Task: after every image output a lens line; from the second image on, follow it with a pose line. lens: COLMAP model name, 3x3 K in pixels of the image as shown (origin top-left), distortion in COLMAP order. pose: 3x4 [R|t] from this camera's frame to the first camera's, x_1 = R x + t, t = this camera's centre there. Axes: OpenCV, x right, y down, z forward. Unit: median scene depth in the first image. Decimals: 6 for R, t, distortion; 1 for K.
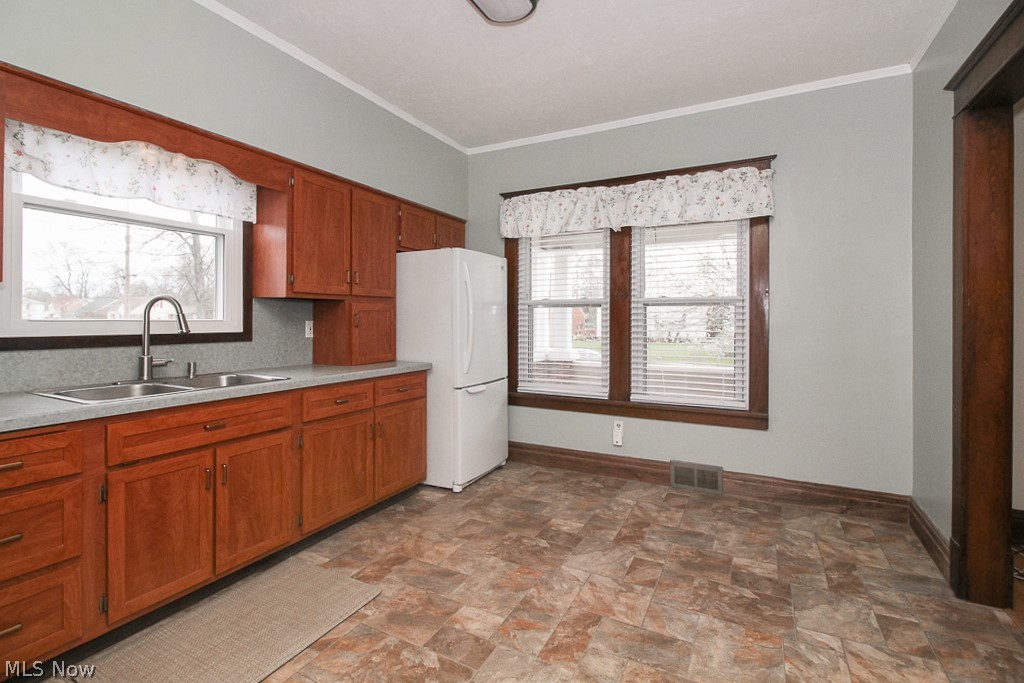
lens RADIAL K [[481.4, 0, 513.4], [0, 481.4, 316.8], [0, 0, 1]] dist [0.014512, -0.007277]
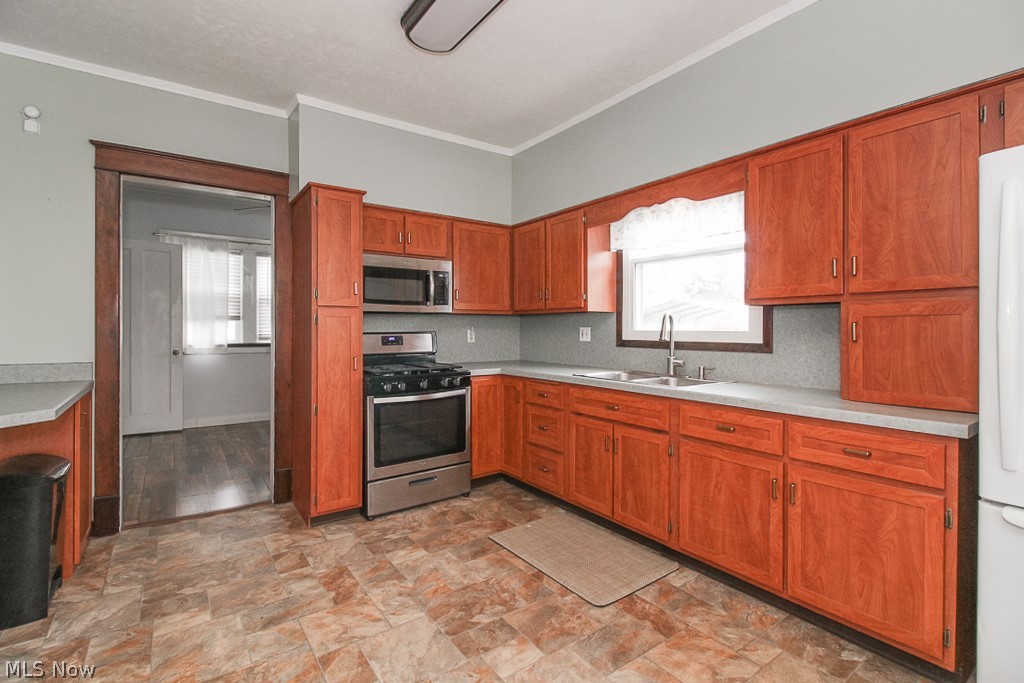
lens RADIAL K [[481.4, 0, 517.4], [0, 481.4, 338.4], [0, 0, 1]] dist [0.014512, -0.007277]
pose [[-0.459718, 0.017166, -0.887899, 0.639418], [0.003132, 0.999838, 0.017708, 0.003856], [0.888060, 0.005359, -0.459697, 1.252746]]
